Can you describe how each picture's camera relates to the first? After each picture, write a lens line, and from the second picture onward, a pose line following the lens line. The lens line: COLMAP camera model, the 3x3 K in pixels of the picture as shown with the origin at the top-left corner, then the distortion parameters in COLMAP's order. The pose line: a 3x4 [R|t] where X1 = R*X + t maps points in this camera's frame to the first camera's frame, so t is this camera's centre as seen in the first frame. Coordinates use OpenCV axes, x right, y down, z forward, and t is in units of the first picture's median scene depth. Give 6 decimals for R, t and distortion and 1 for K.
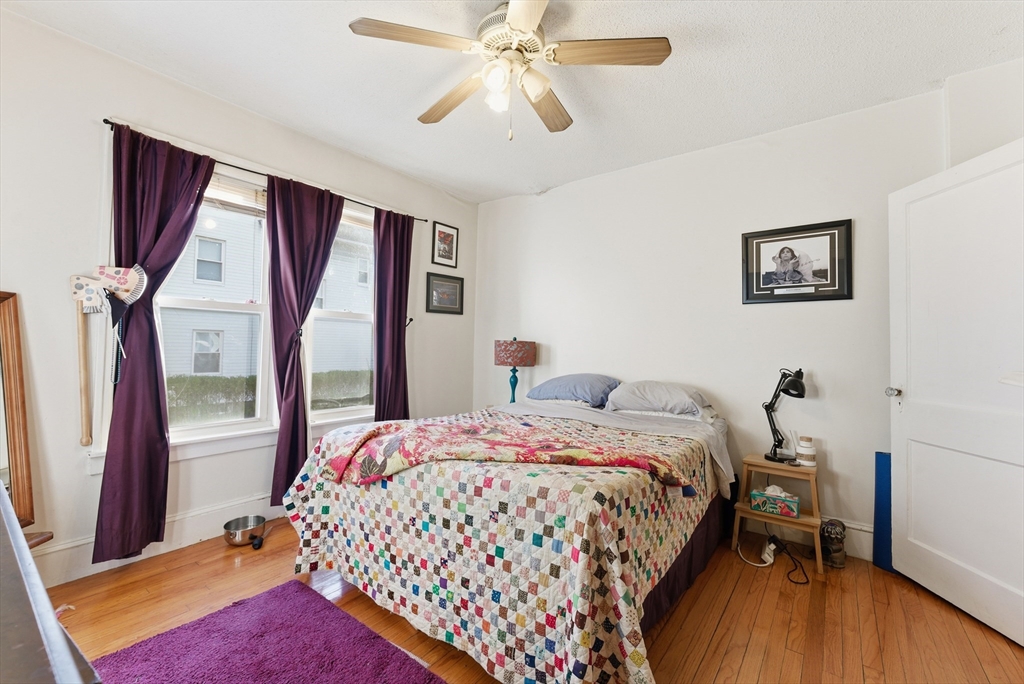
lens RADIAL K [[424.1, 0, 512.4], [0, 424.1, 335.6], [0, 0, 1]] dist [-0.006602, 0.000035]
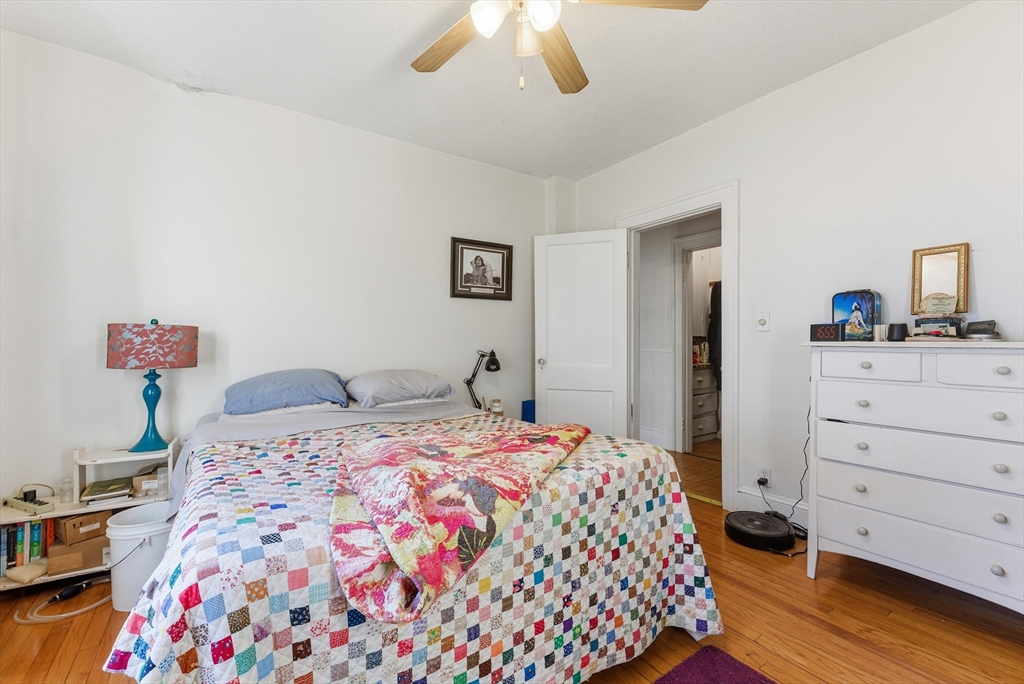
lens RADIAL K [[424.5, 0, 512.0], [0, 424.5, 342.0], [0, 0, 1]] dist [-0.001299, -0.000017]
pose [[0.316126, -0.023435, 0.948428, -0.864834], [-0.022034, 0.999244, 0.032035, 0.013399], [-0.948461, -0.031024, 0.315370, 0.774057]]
